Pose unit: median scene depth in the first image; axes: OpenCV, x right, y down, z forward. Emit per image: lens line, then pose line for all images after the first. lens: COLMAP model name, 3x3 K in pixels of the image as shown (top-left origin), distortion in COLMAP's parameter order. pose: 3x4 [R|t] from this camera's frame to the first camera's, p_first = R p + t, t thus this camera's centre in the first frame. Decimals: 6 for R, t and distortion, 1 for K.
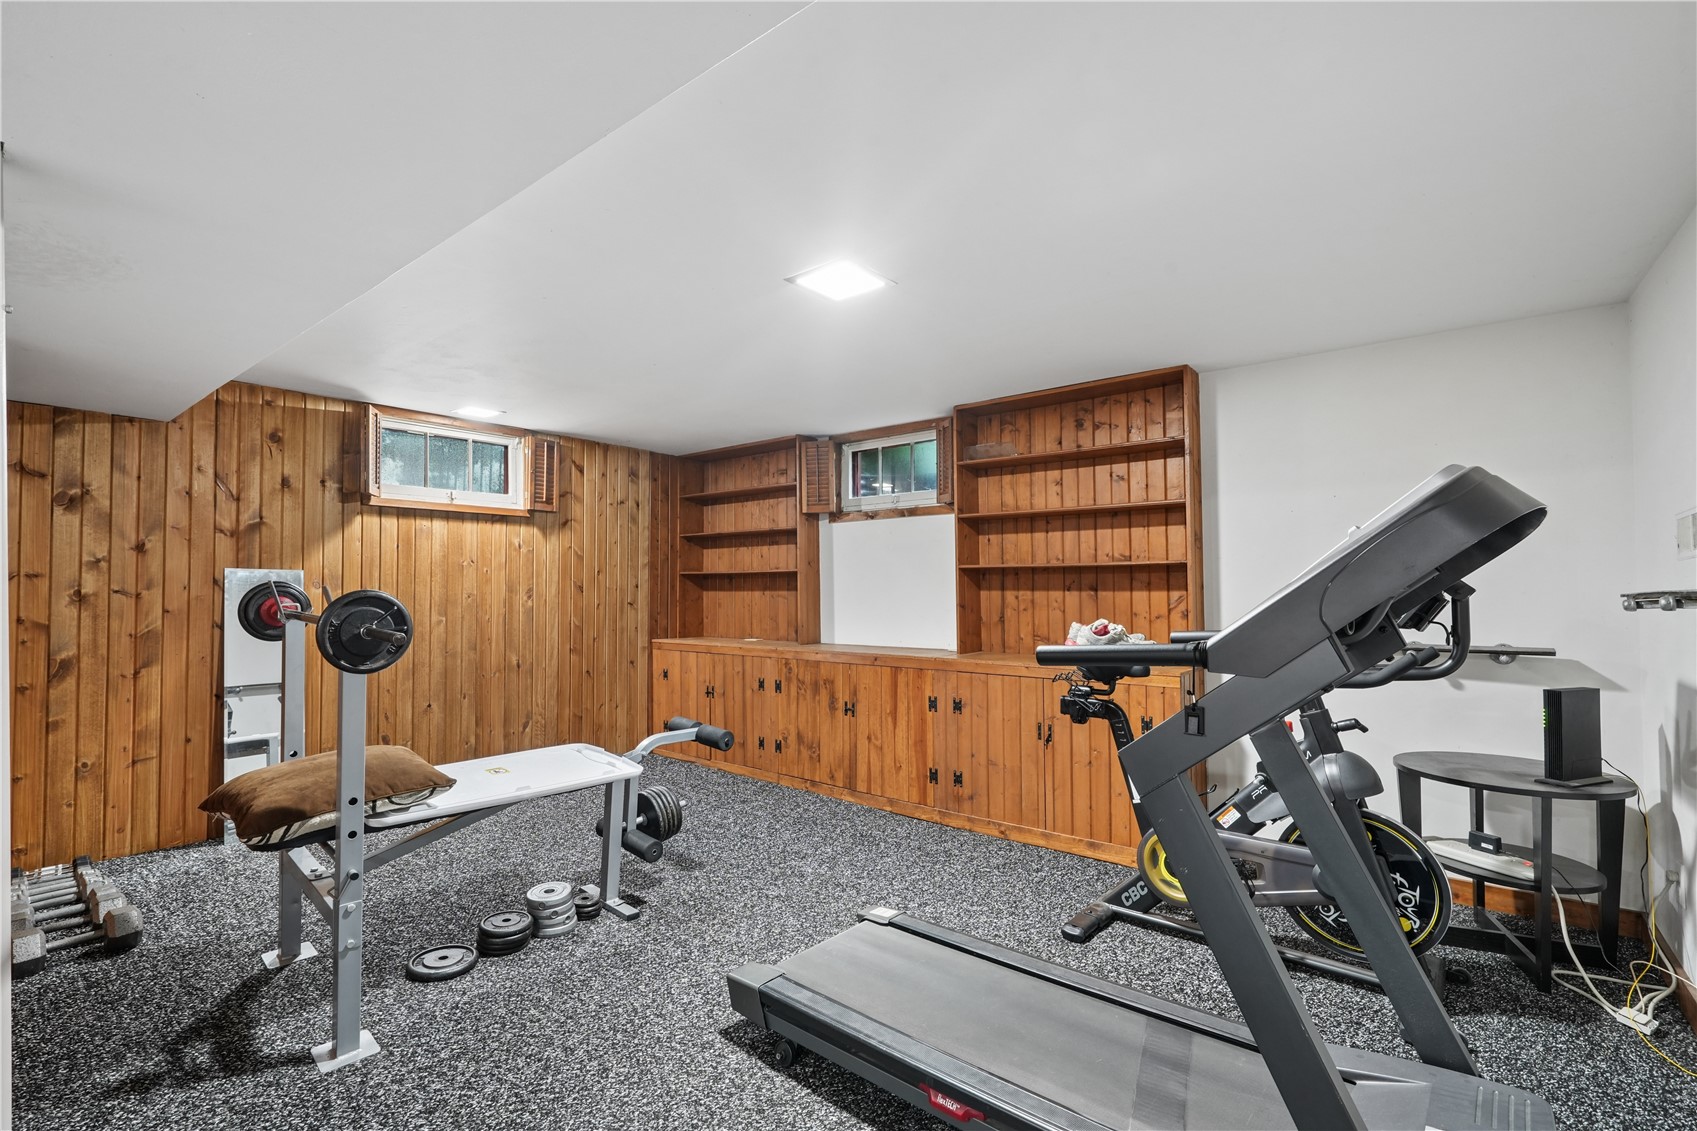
lens RADIAL K [[768.8, 0, 839.6], [0, 768.8, 567.5], [0, 0, 1]] dist [-0.000963, 0.000786]
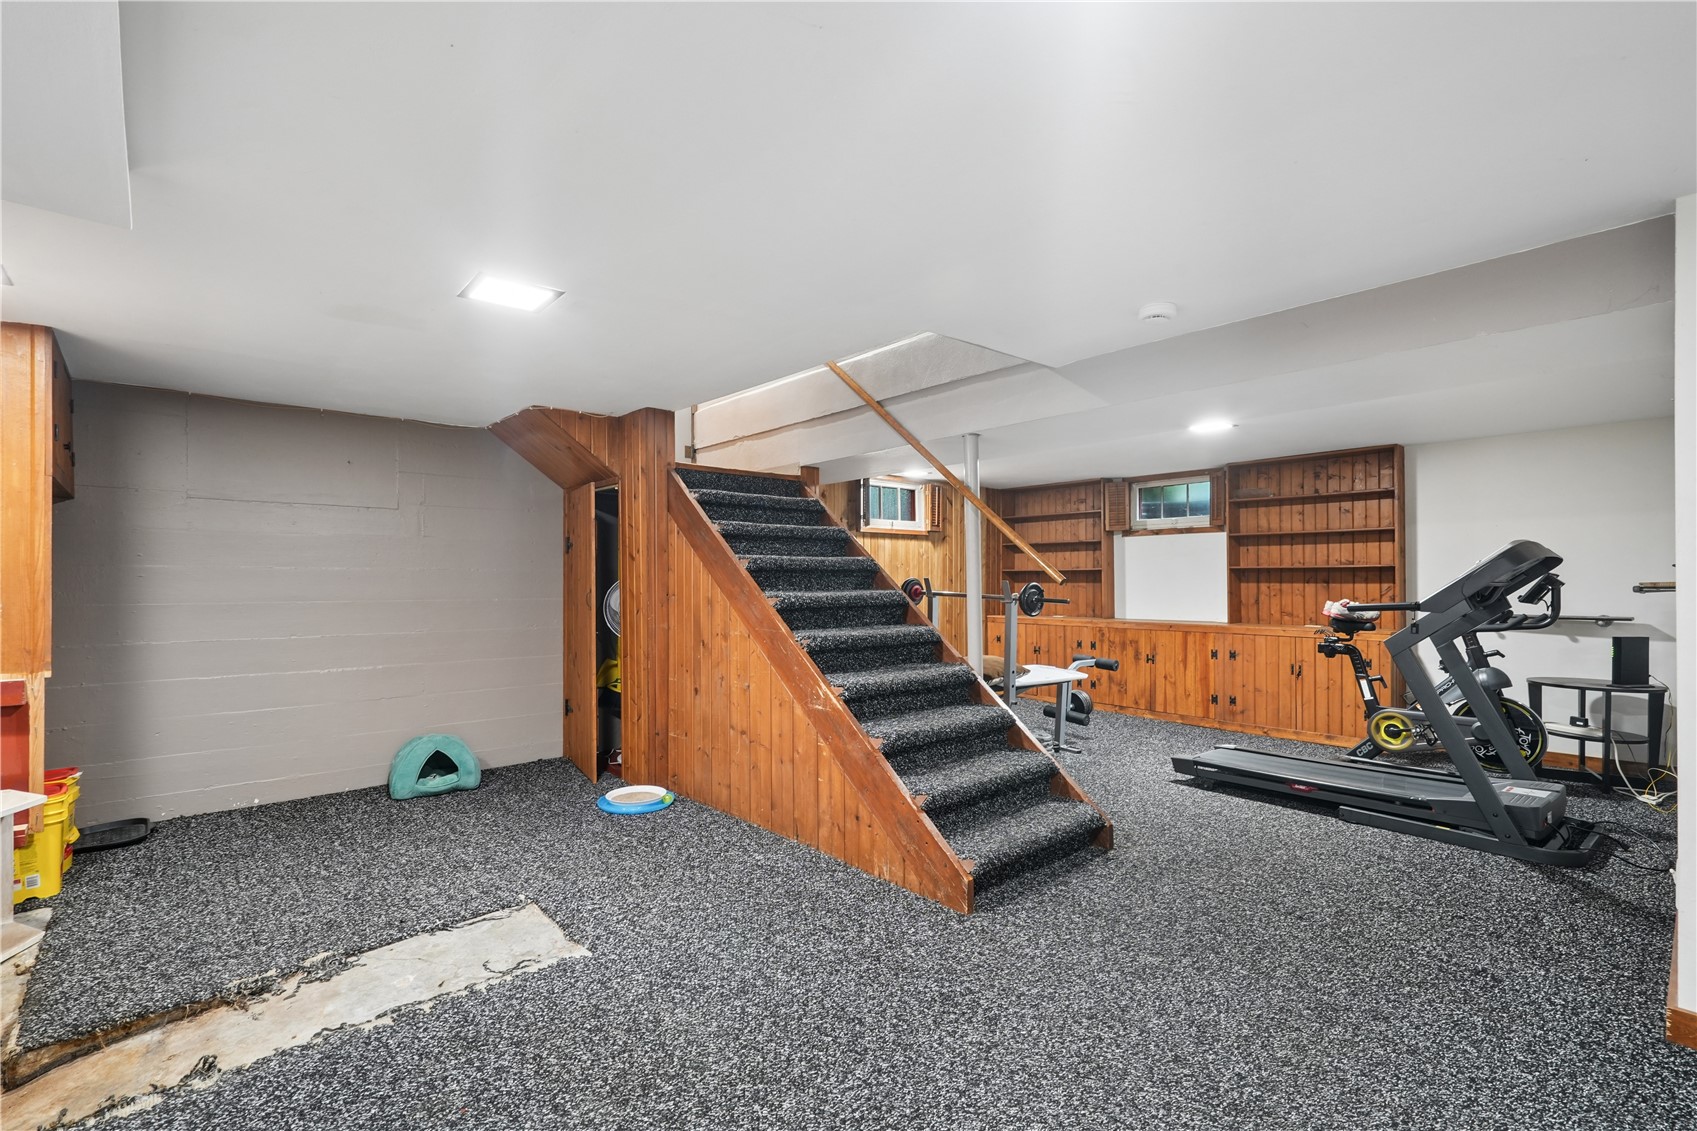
lens RADIAL K [[767.2, 0, 848.9], [0, 767.2, 577.6], [0, 0, 1]] dist [-0.002579, 0.001318]
pose [[0.986207, 0.001755, -0.165505, -0.366588], [0.002151, 0.999723, 0.023418, -0.019730], [0.165500, -0.023451, 0.985931, -0.691142]]
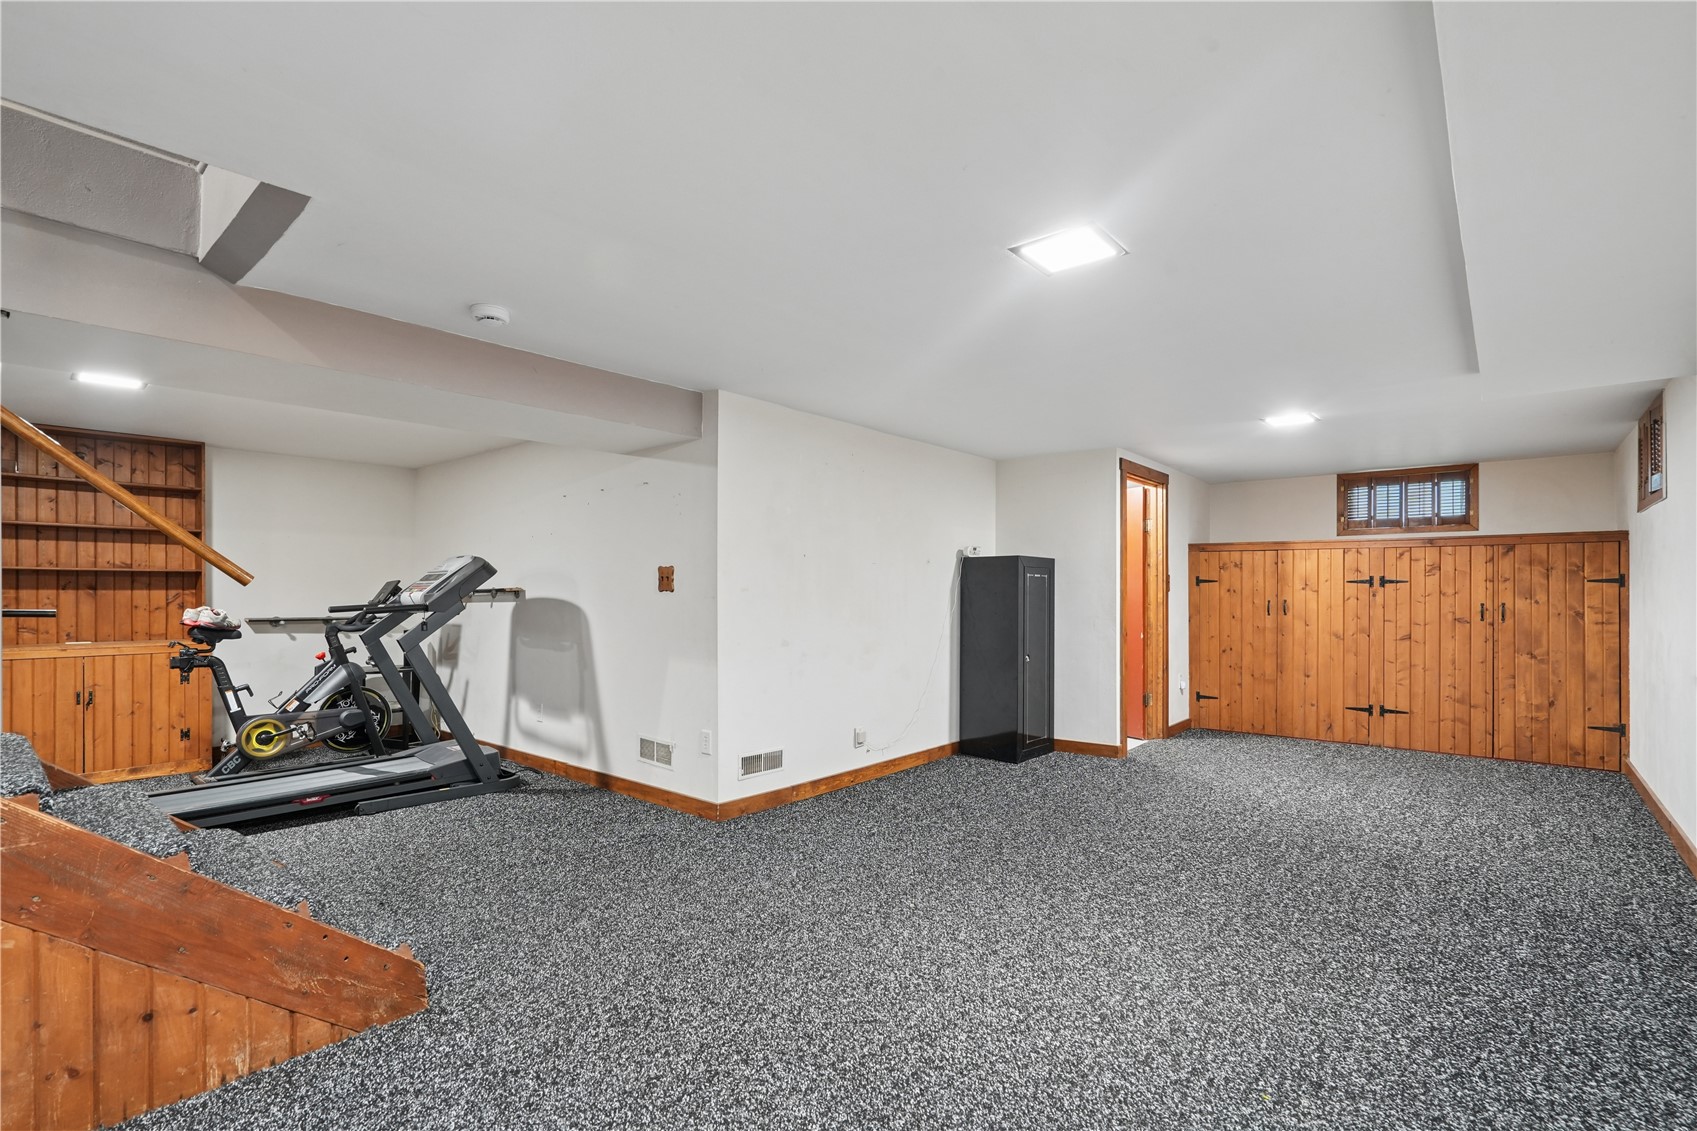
lens RADIAL K [[776.2, 0, 844.6], [0, 776.2, 591.4], [0, 0, 1]] dist [-0.001829, -0.000023]
pose [[0.047167, 0.004564, 0.998877, -0.900222], [-0.027025, 0.999629, -0.003291, 0.003410], [-0.998521, -0.026839, 0.047273, -0.310937]]
